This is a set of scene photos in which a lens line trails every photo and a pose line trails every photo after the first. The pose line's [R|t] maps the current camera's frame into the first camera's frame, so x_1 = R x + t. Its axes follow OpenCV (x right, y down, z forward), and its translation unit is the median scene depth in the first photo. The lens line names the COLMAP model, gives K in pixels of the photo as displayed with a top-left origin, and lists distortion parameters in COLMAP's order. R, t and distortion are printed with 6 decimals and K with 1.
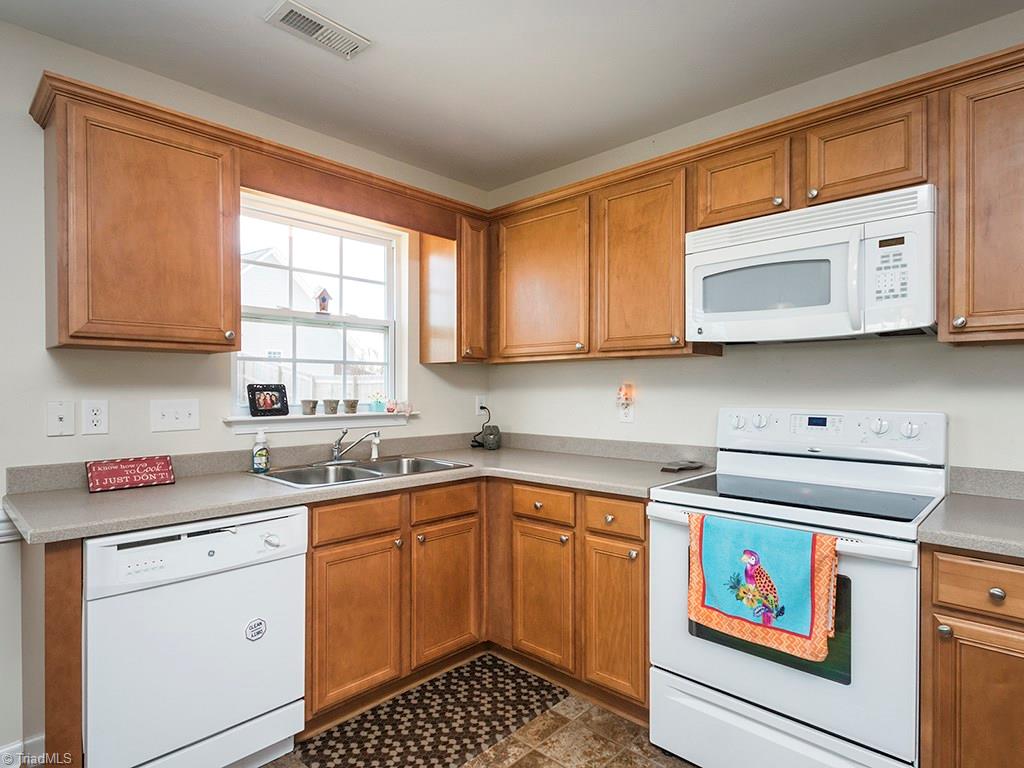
lens RADIAL K [[560.1, 0, 514.6], [0, 560.1, 389.9], [0, 0, 1]] dist [-0.002080, -0.000816]
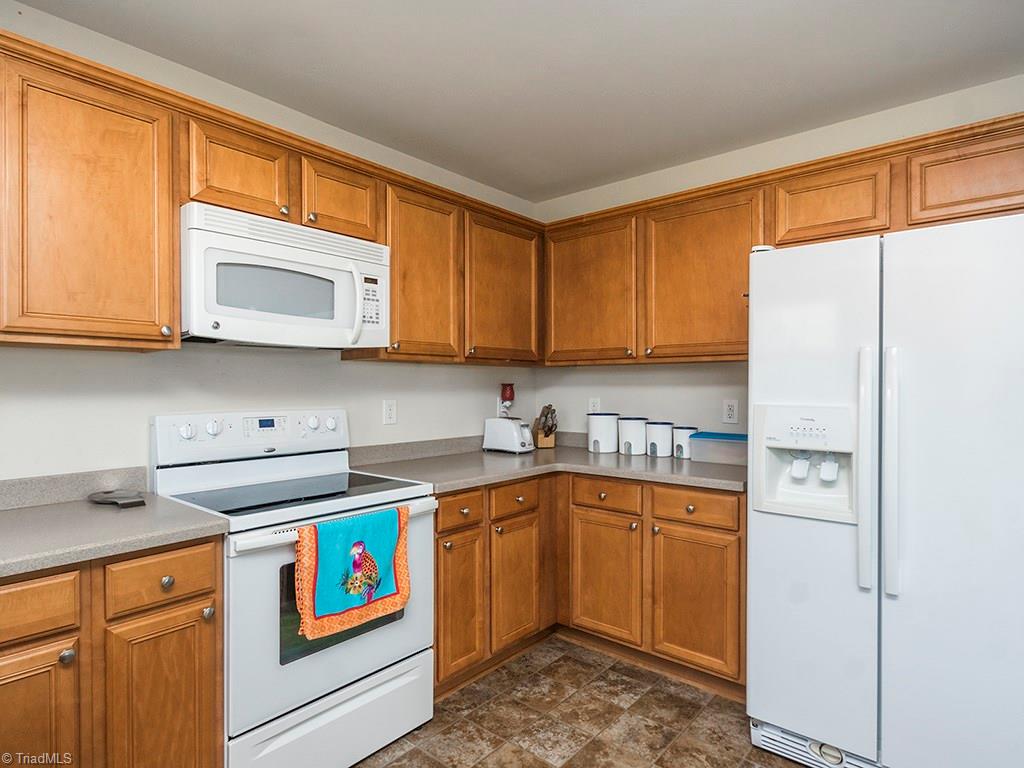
lens RADIAL K [[560.1, 0, 514.6], [0, 560.1, 389.9], [0, 0, 1]] dist [-0.002080, -0.000816]
pose [[-0.049863, -0.004621, 0.998745, -0.527836], [0.007060, 0.999963, 0.004979, -0.008459], [-0.998731, 0.007300, -0.049829, 0.581139]]
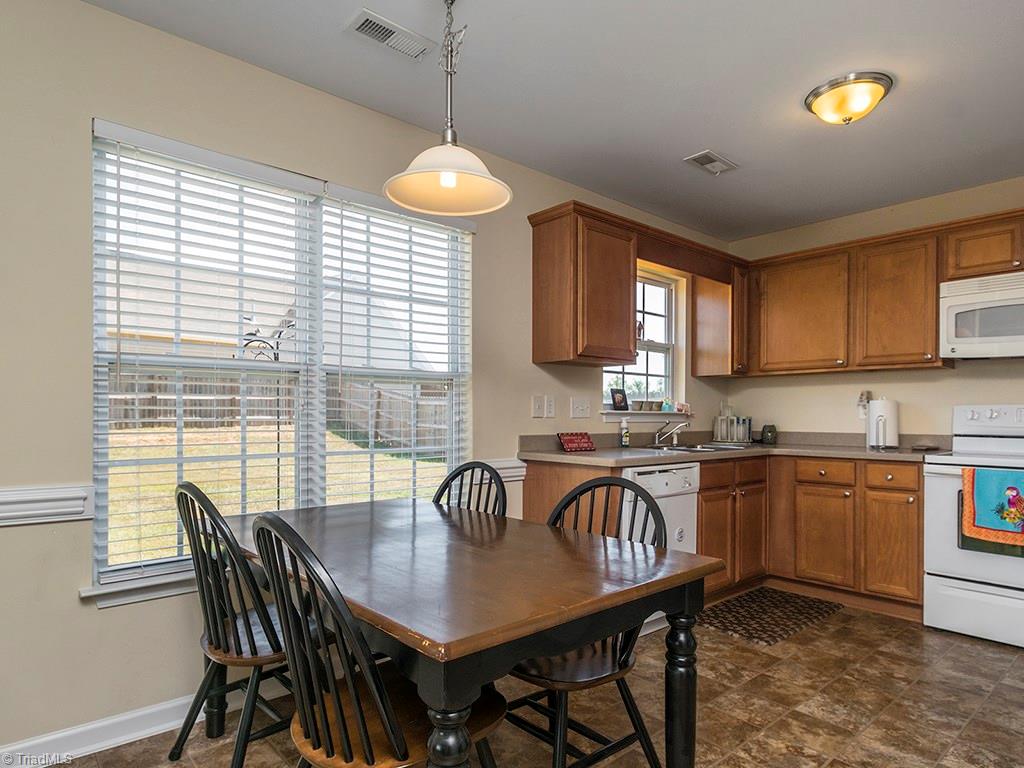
lens RADIAL K [[604.6, 0, 514.7], [0, 604.6, 413.0], [0, 0, 1]] dist [0.003210, 0.000681]
pose [[0.995924, 0.004719, -0.090078, -0.653099], [-0.005275, 0.999968, -0.005931, 0.072135], [0.090047, 0.006382, 0.995917, -0.663938]]
